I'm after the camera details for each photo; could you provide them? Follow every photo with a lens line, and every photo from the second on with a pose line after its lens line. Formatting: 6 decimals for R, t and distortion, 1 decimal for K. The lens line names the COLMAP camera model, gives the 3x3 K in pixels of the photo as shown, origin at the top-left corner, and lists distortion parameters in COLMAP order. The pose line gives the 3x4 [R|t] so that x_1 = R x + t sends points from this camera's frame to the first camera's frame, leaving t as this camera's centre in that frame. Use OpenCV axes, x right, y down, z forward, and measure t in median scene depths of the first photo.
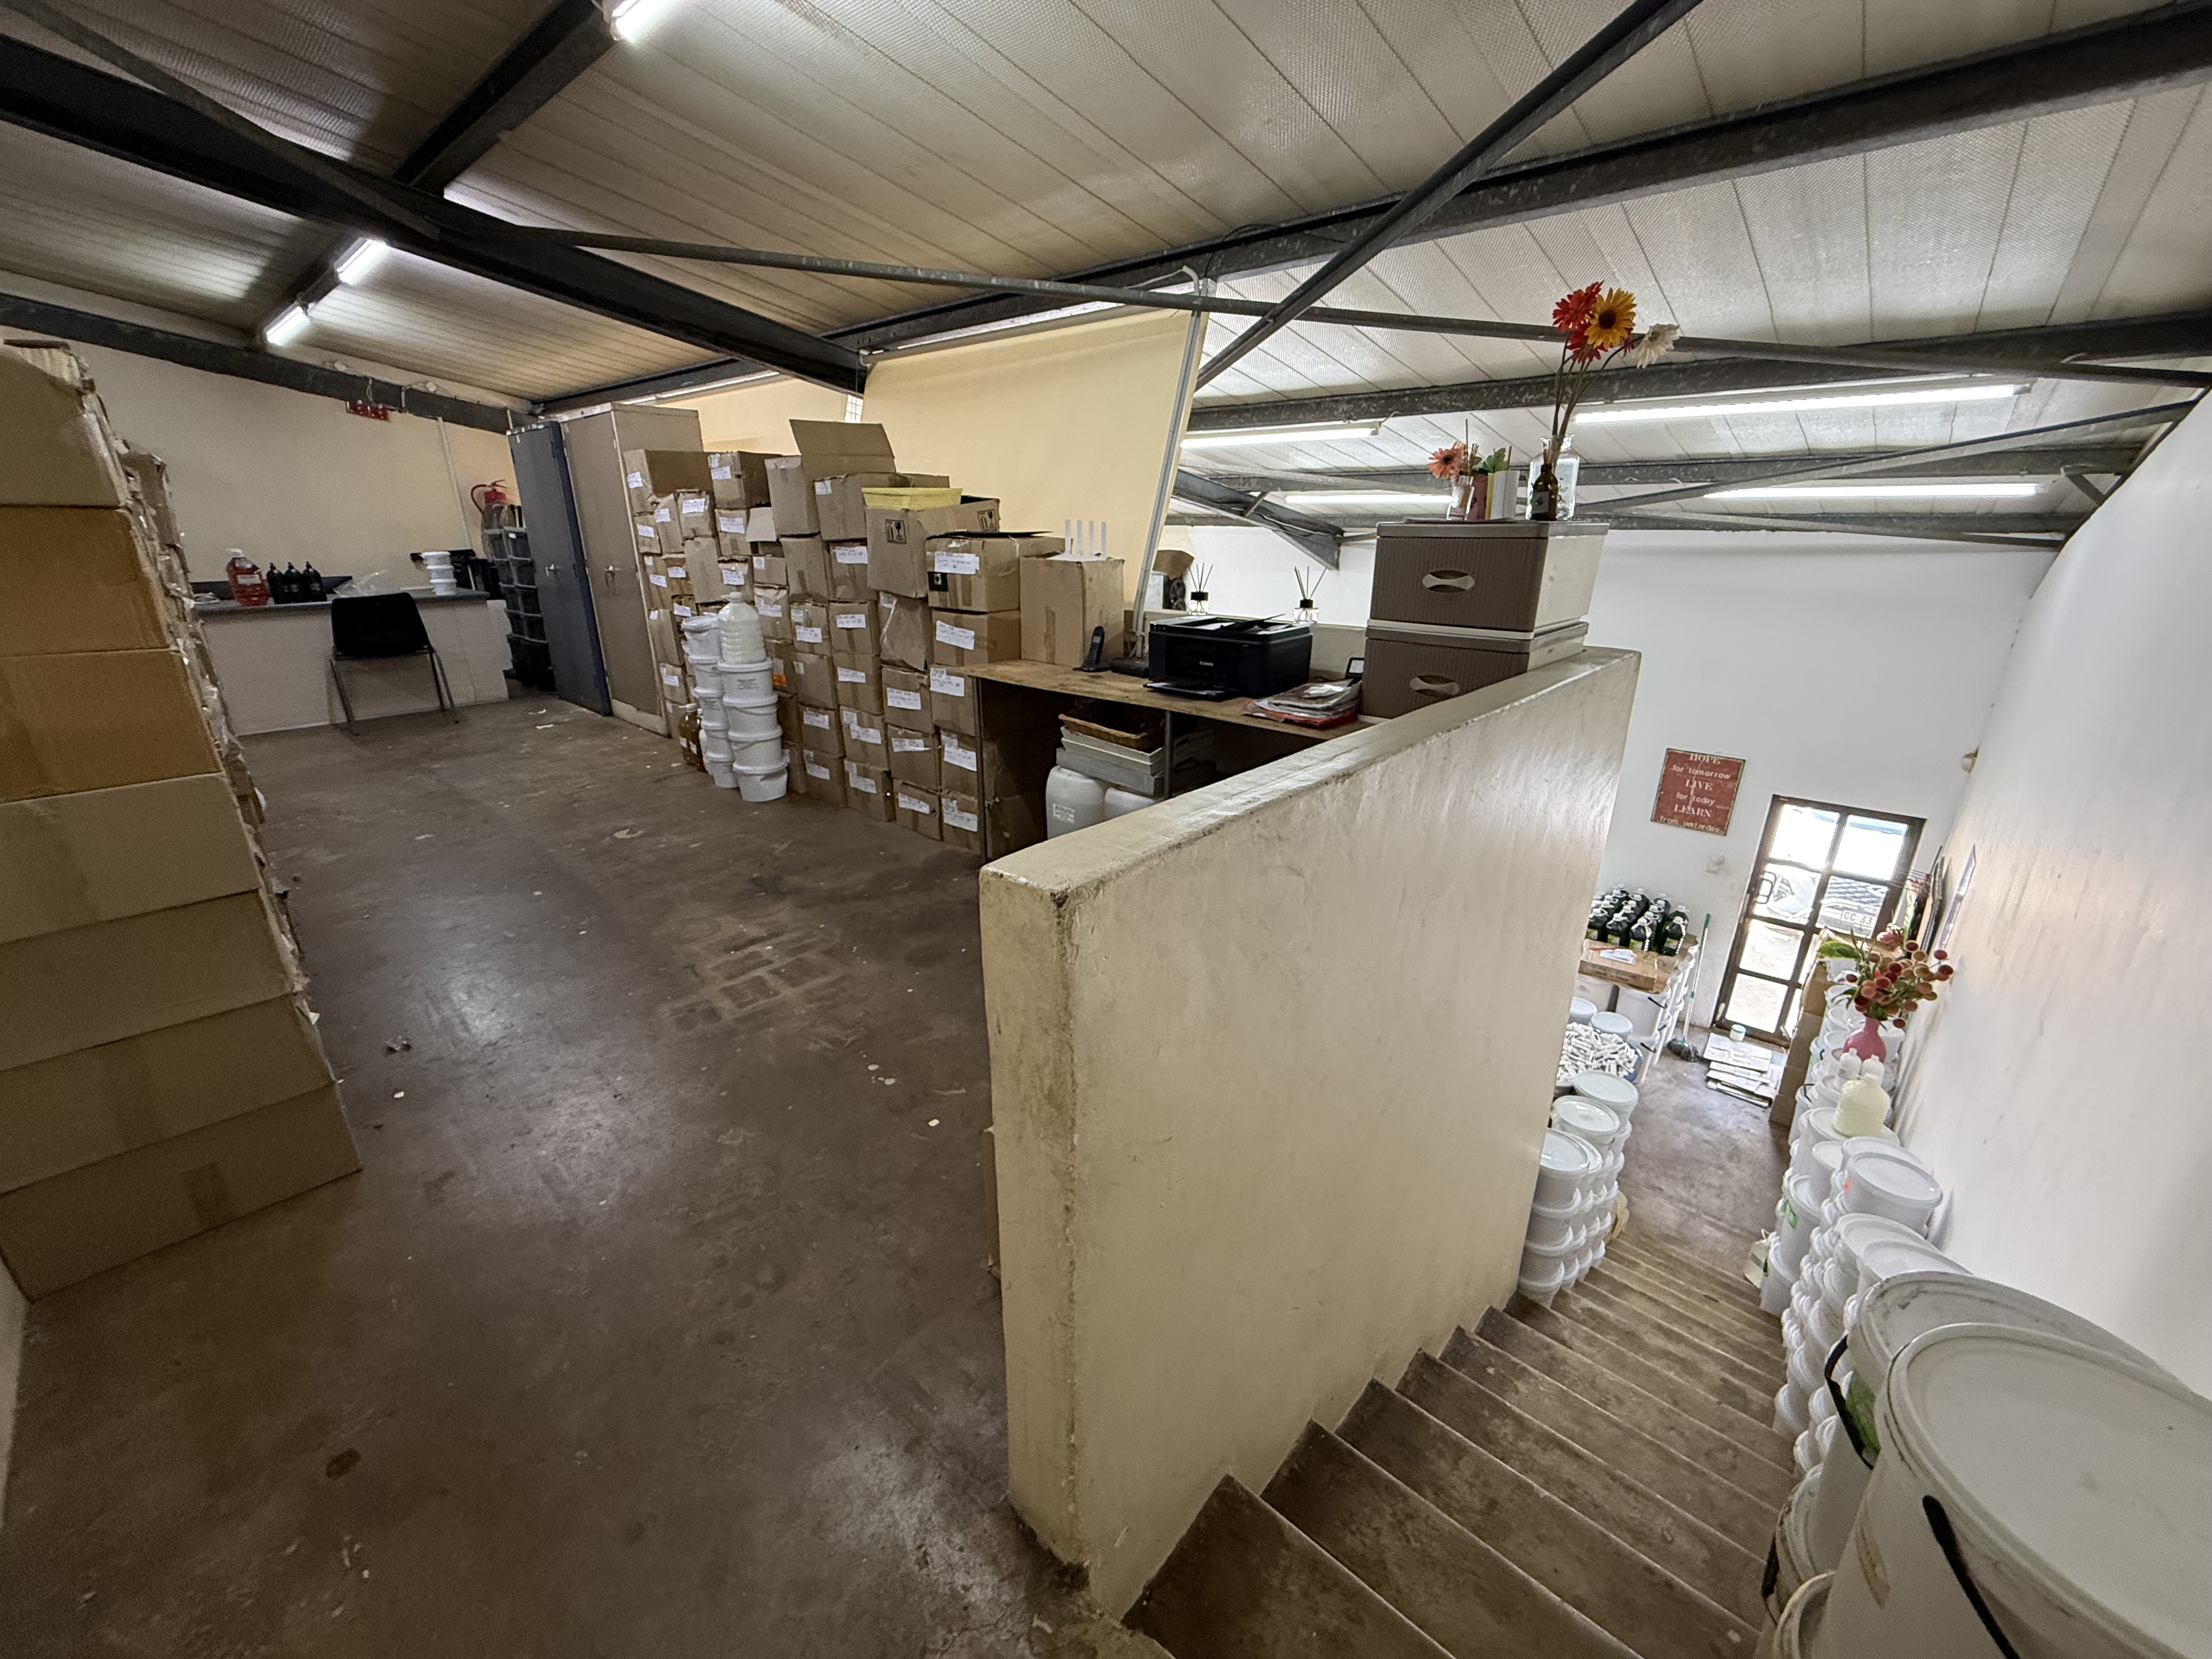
lens RADIAL K [[876.4, 0, 1110.4], [0, 876.4, 823.6], [0, 0, 1]] dist [-0.001297, 0.000524]
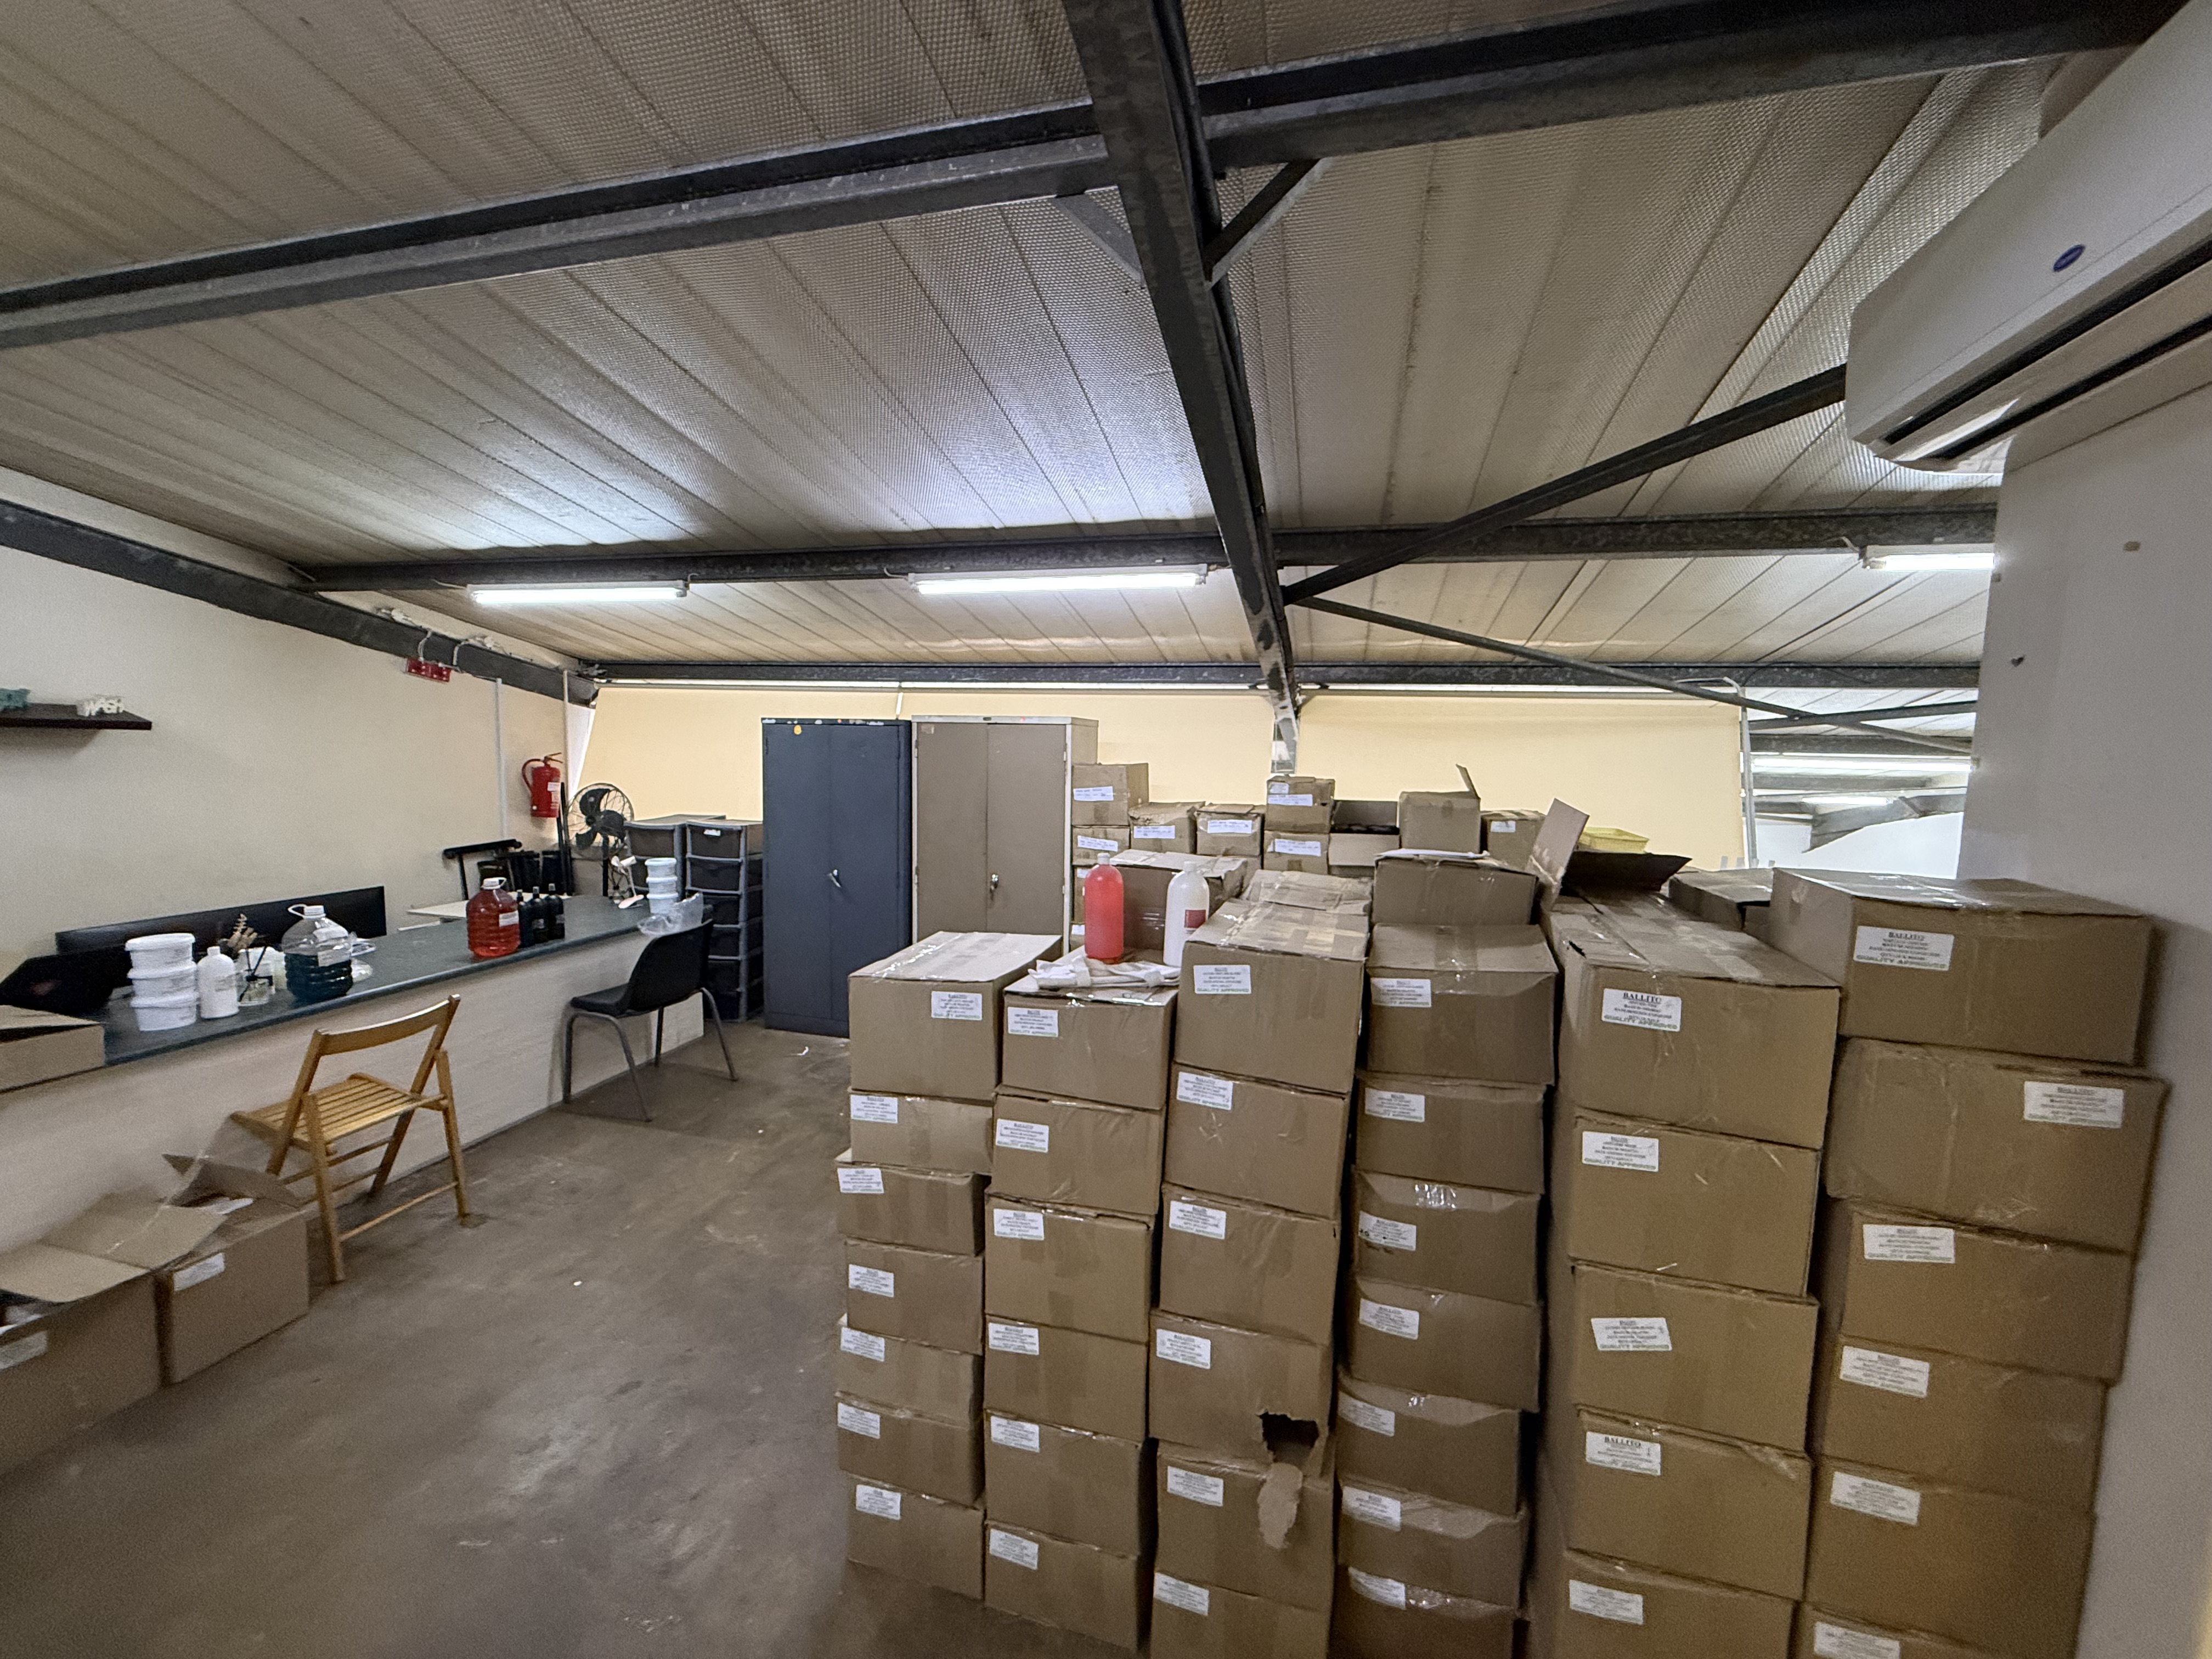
lens RADIAL K [[876.4, 0, 1100.5], [0, 876.4, 834.4], [0, 0, 1]] dist [-0.001297, 0.000524]
pose [[0.892128, -0.027105, 0.450969, -0.714662], [0.128446, 0.972223, -0.195662, -0.121640], [-0.433139, 0.232481, 0.870829, 0.140899]]
